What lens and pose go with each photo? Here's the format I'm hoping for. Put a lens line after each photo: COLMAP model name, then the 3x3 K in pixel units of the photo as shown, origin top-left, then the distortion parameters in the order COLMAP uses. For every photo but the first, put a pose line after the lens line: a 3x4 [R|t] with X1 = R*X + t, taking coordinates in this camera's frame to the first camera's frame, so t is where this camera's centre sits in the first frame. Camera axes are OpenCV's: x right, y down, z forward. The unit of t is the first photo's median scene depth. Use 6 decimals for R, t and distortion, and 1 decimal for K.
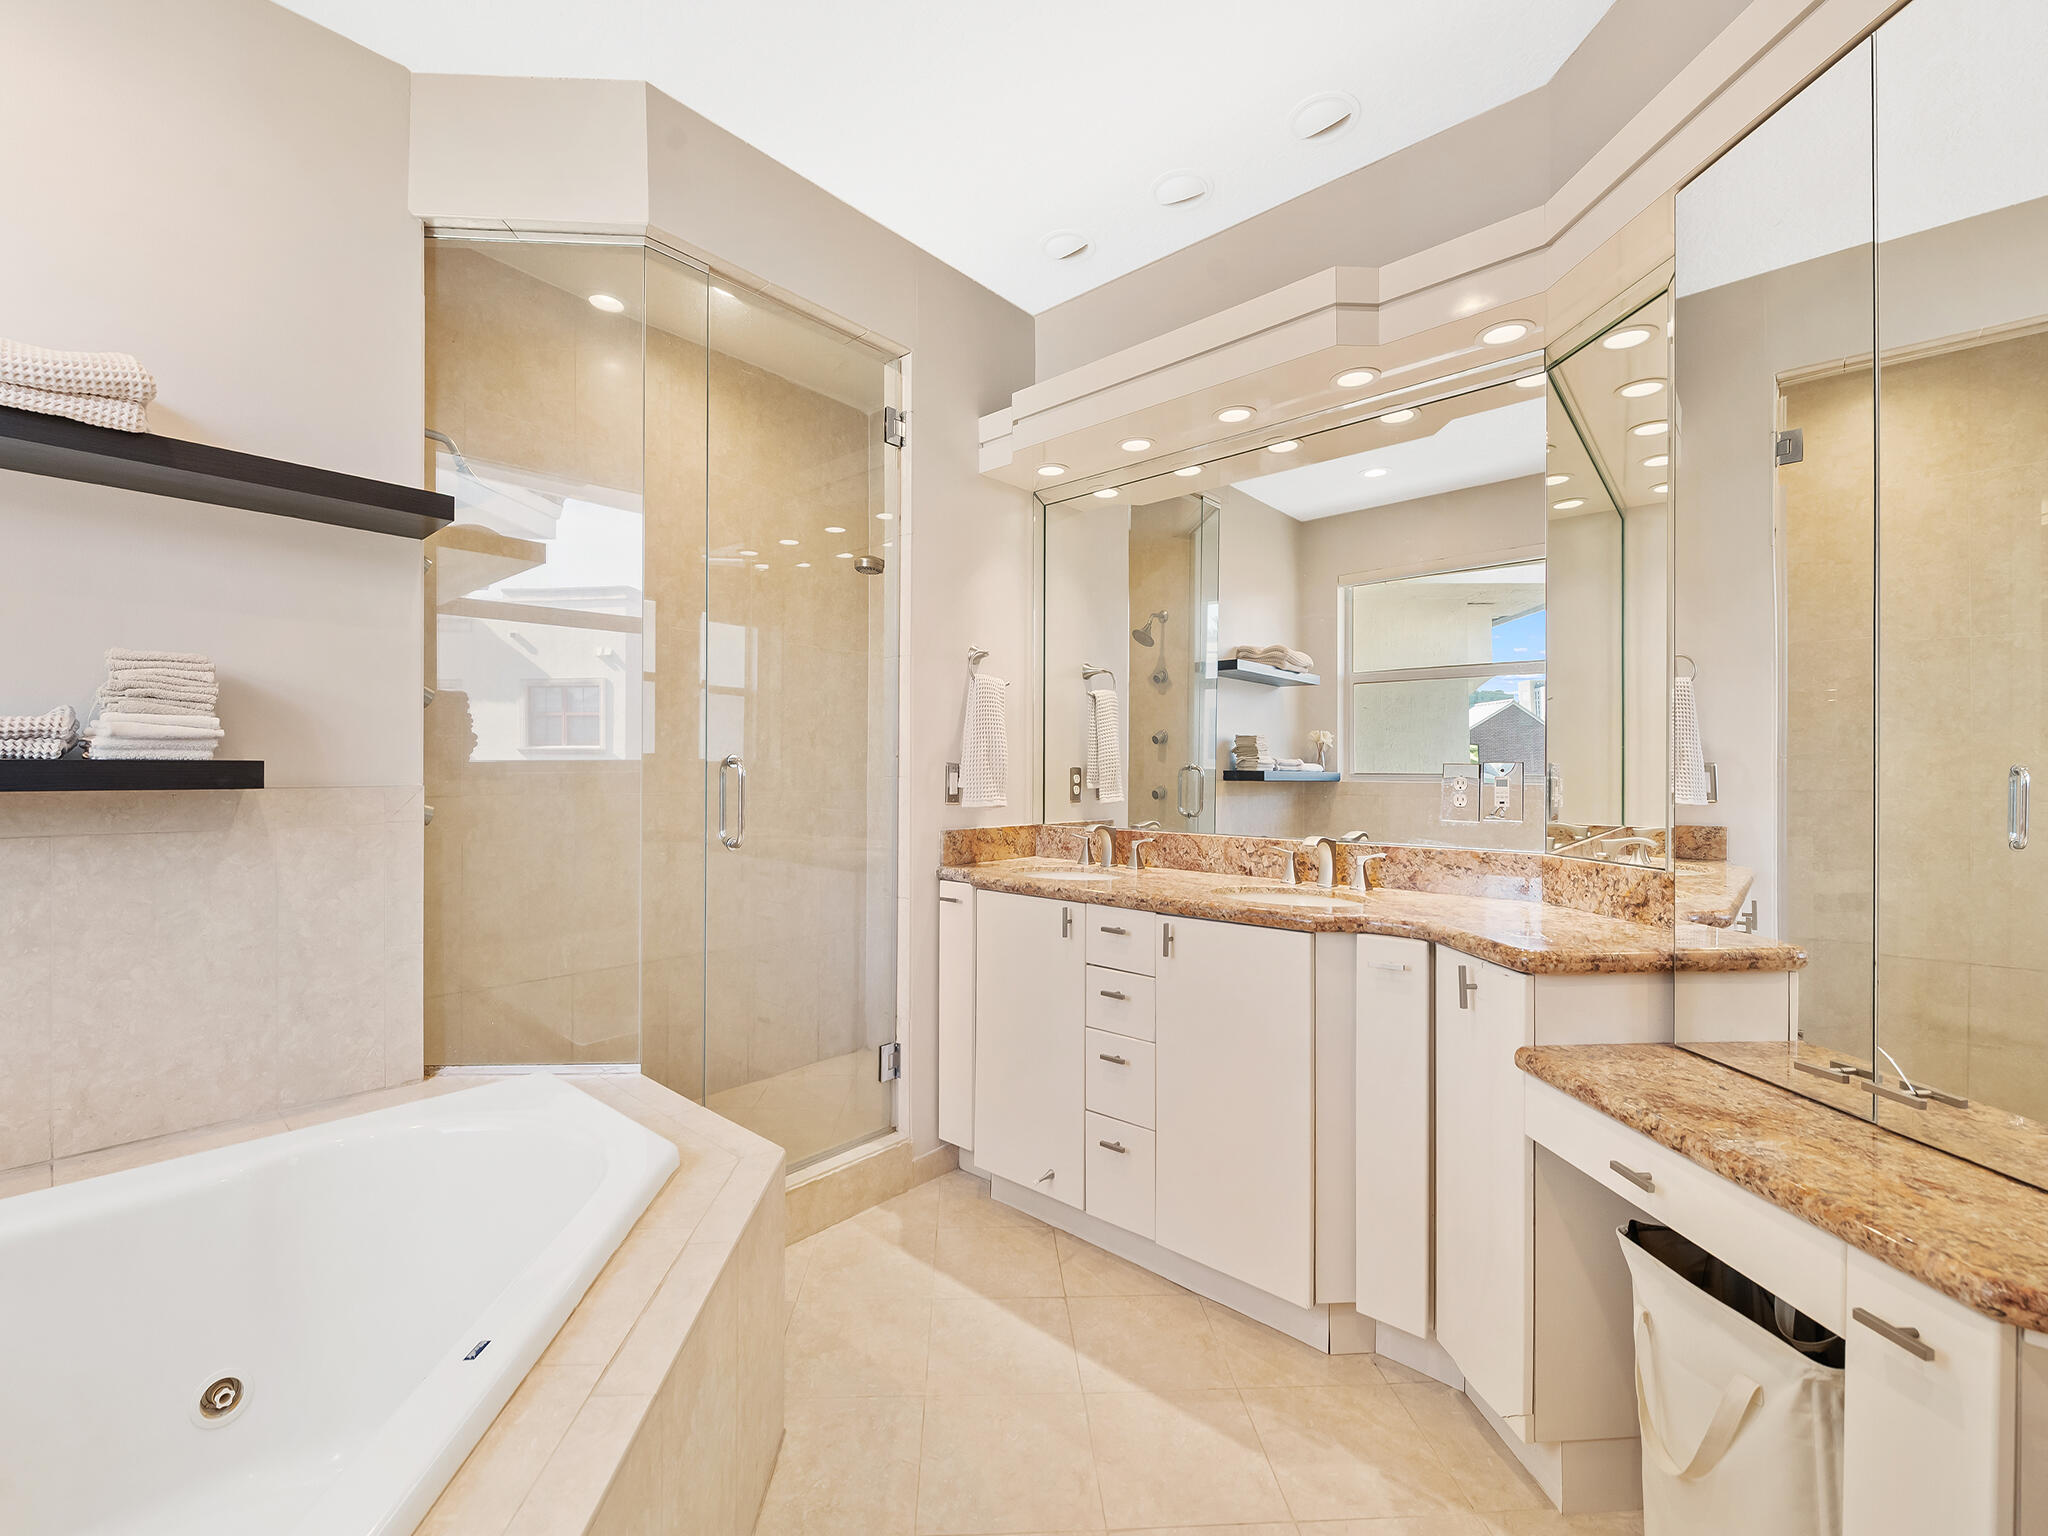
lens RADIAL K [[877.8, 0, 1019.4], [0, 877.8, 784.9], [0, 0, 1]] dist [-0.003883, -0.000401]
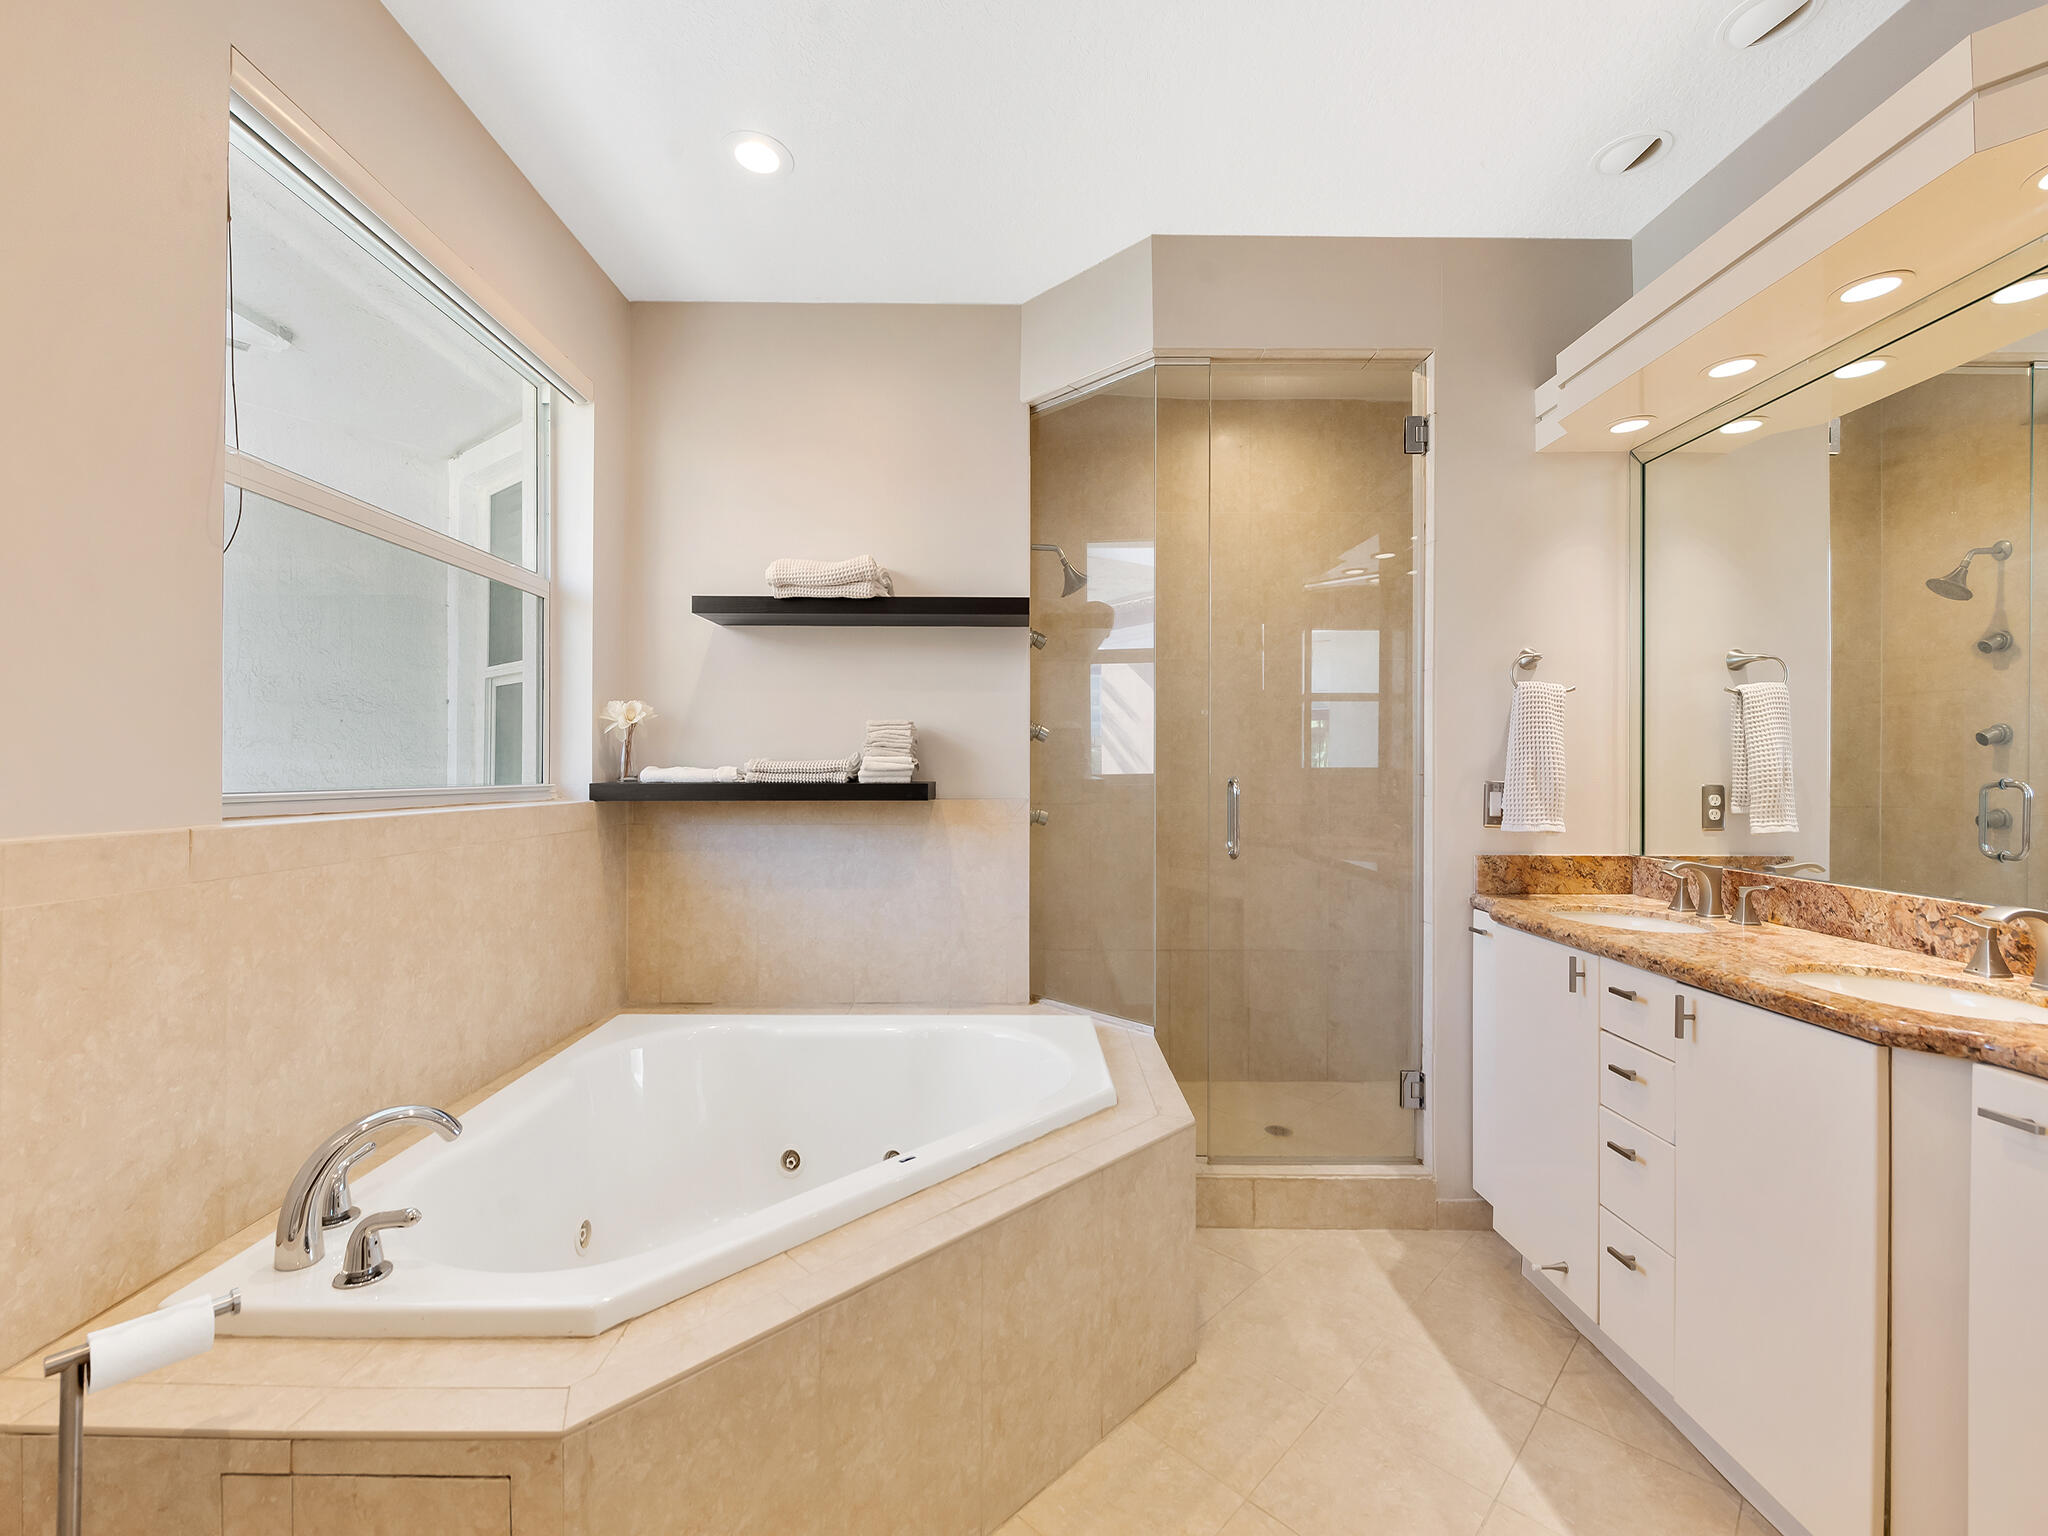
lens RADIAL K [[877.8, 0, 1019.4], [0, 877.8, 784.9], [0, 0, 1]] dist [-0.003883, -0.000401]
pose [[0.657309, 0.011209, -0.753538, 0.299707], [-0.010602, 0.999928, 0.005625, -0.022492], [0.753547, 0.004291, 0.657380, 0.035975]]
